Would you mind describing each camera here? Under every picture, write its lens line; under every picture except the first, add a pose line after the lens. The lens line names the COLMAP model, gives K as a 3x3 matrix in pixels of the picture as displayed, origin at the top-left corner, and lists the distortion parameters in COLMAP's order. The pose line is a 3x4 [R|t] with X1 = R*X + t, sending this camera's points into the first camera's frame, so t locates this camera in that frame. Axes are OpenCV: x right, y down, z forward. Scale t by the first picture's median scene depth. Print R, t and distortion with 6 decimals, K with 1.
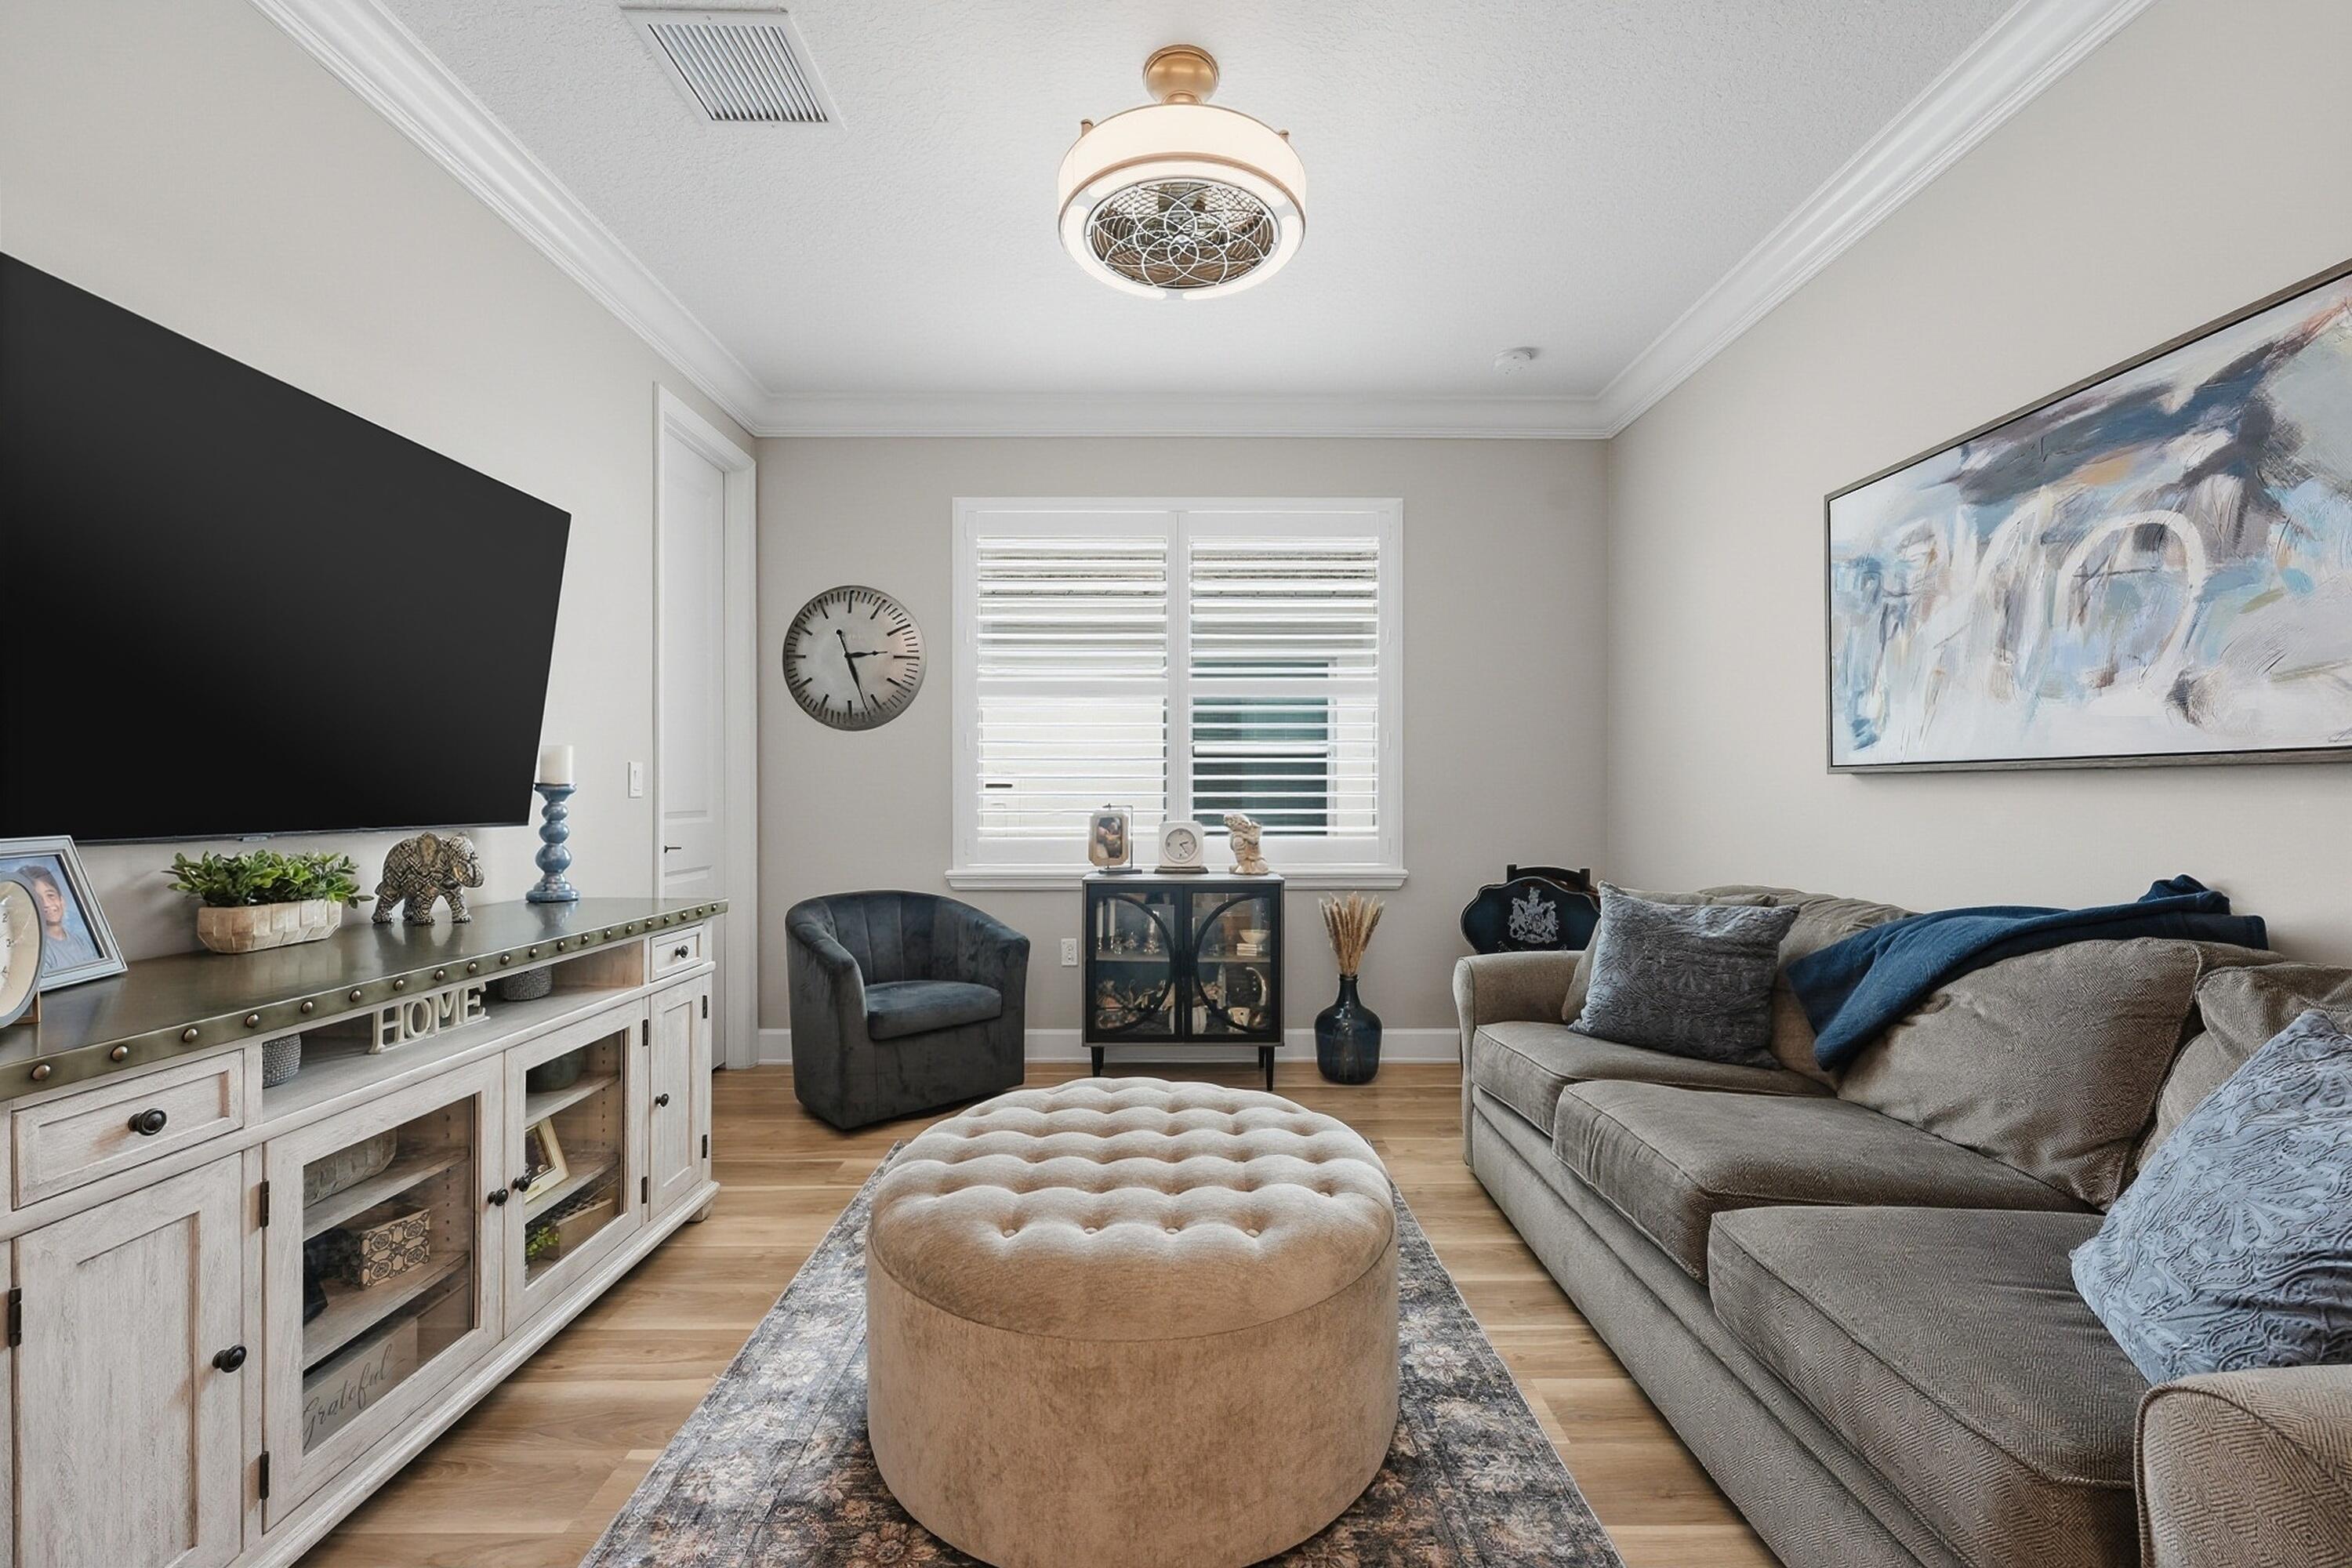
lens RADIAL K [[922.7, 0, 1176.0], [0, 922.7, 784.0], [0, 0, 1]] dist [-0.000366, -0.000050]
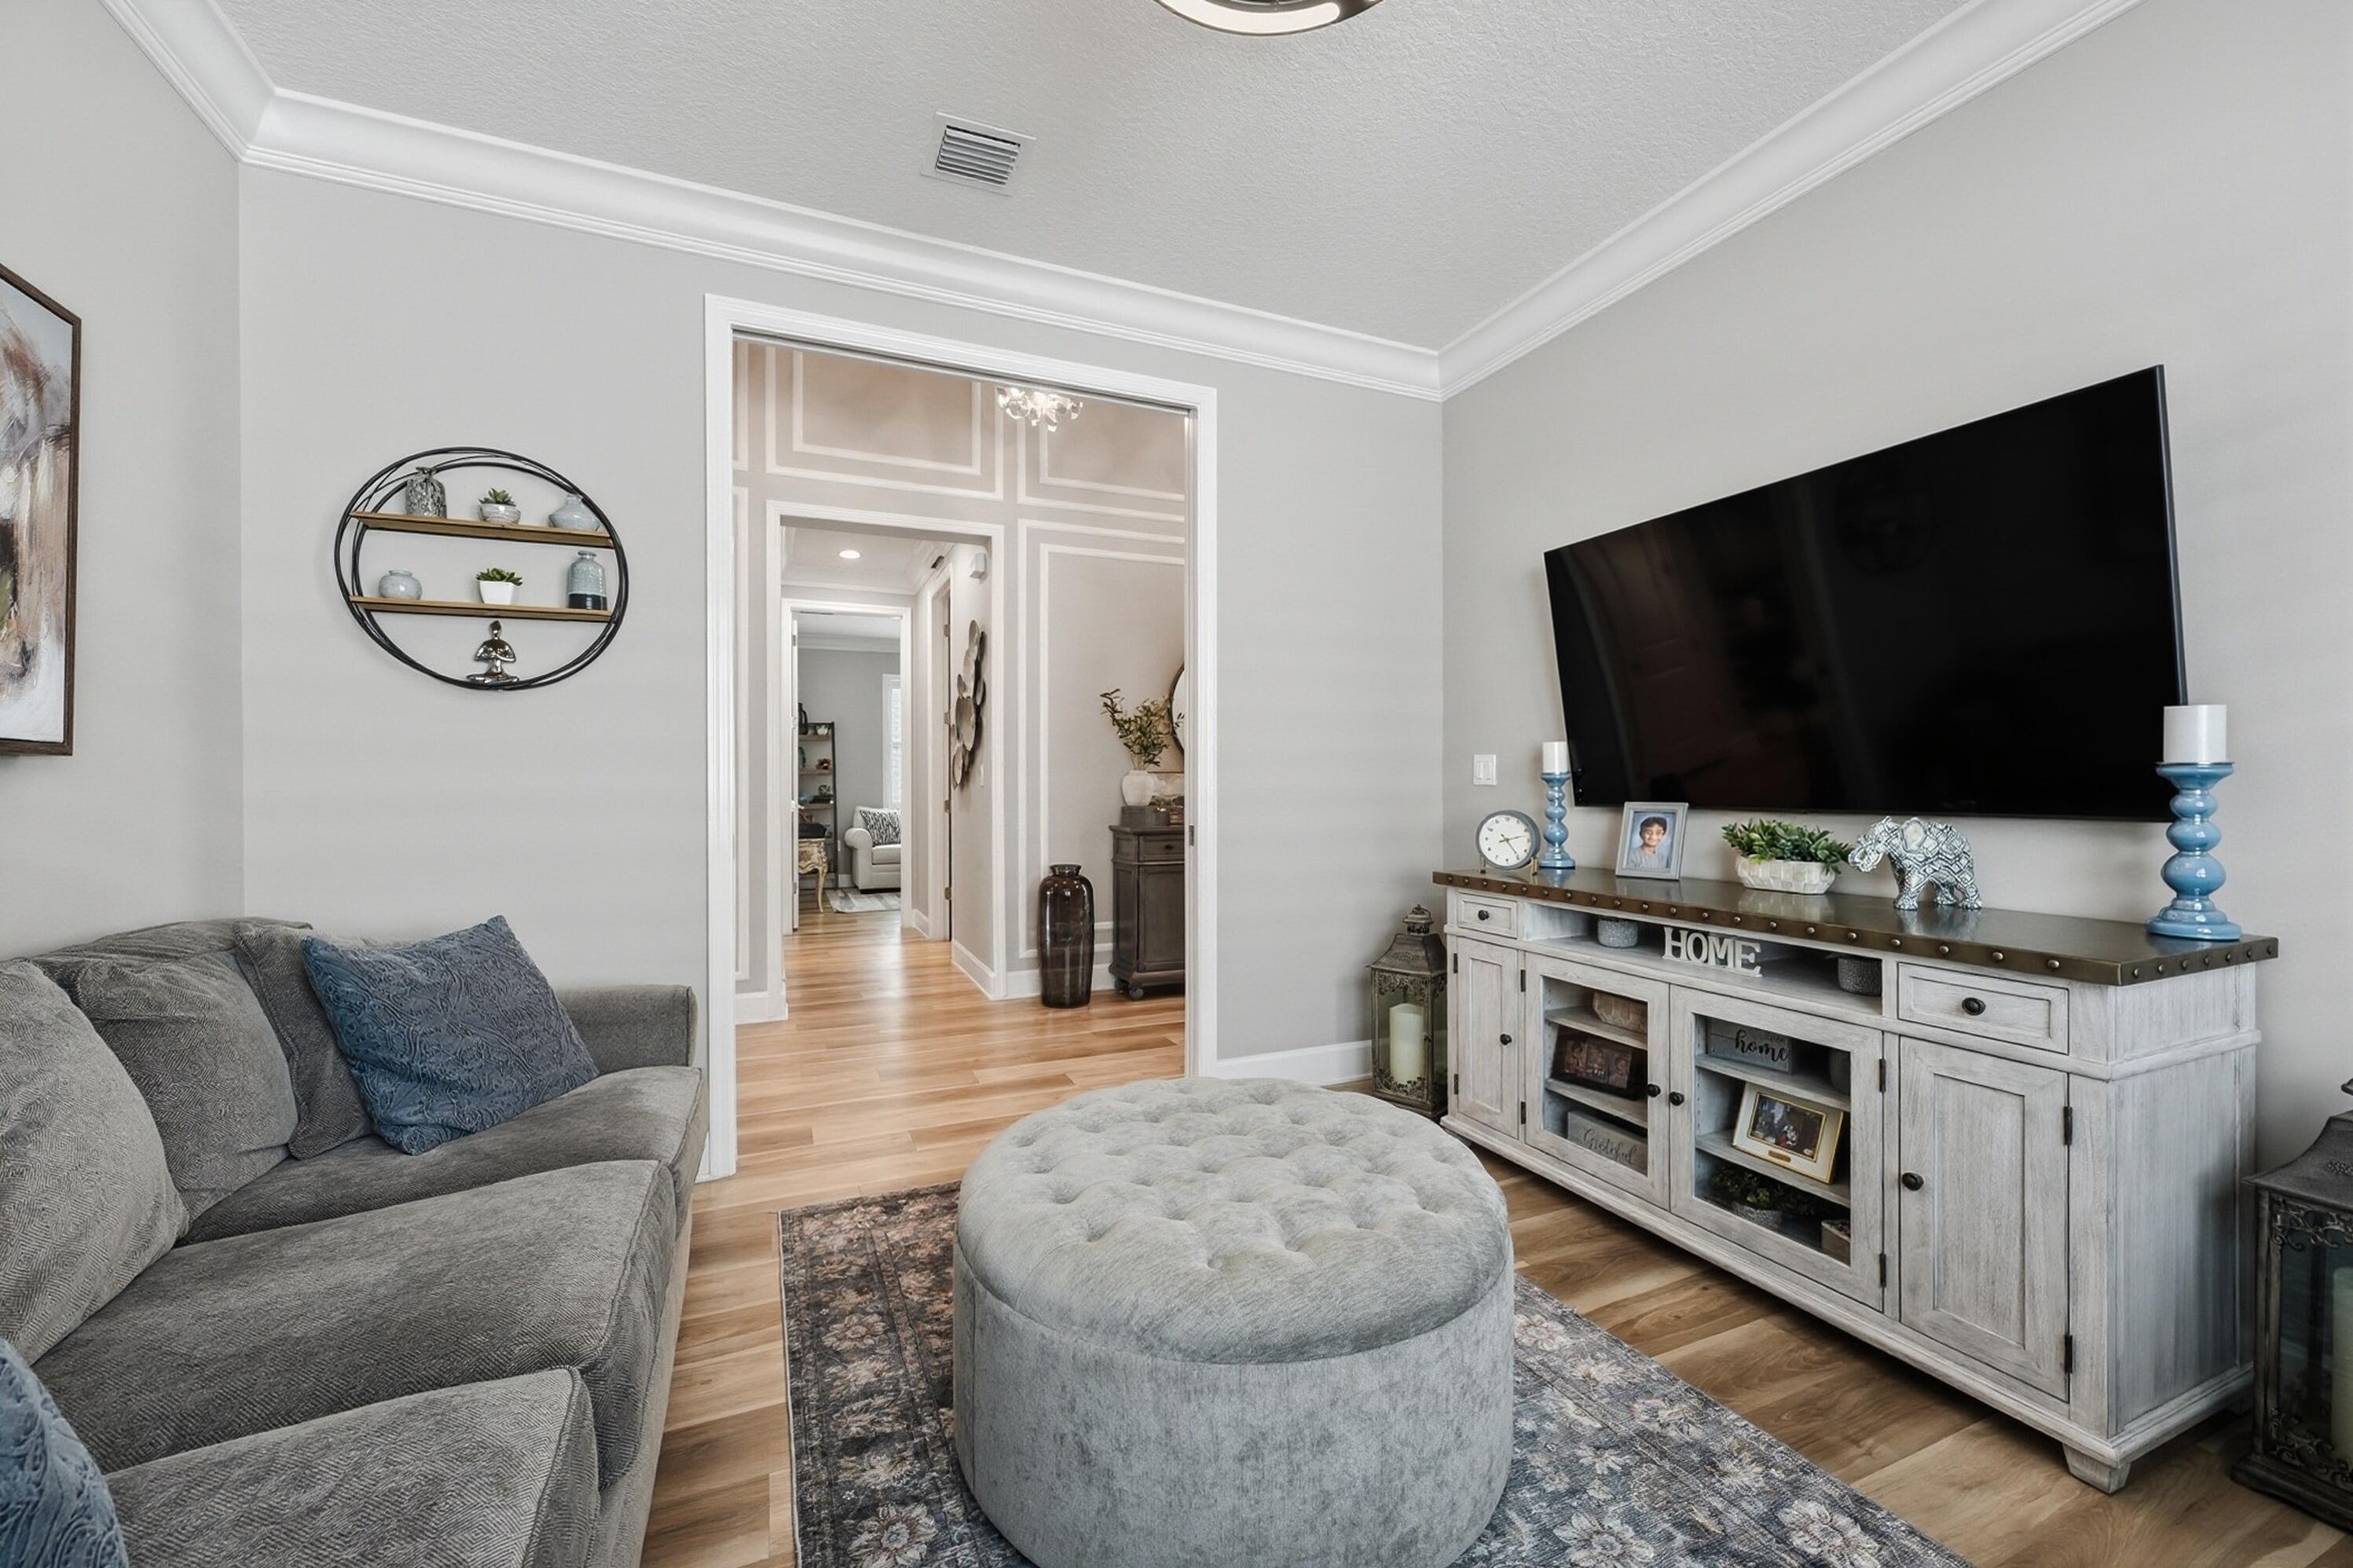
lens RADIAL K [[923.0, 0, 1176.5], [0, 923.0, 784.0], [0, 0, 1]] dist [-0.000366, -0.000050]
pose [[-0.915701, -0.008624, -0.401767, 0.403697], [-0.002657, 0.999878, -0.015407, 0.037295], [0.401851, -0.013041, -0.915612, 1.890552]]
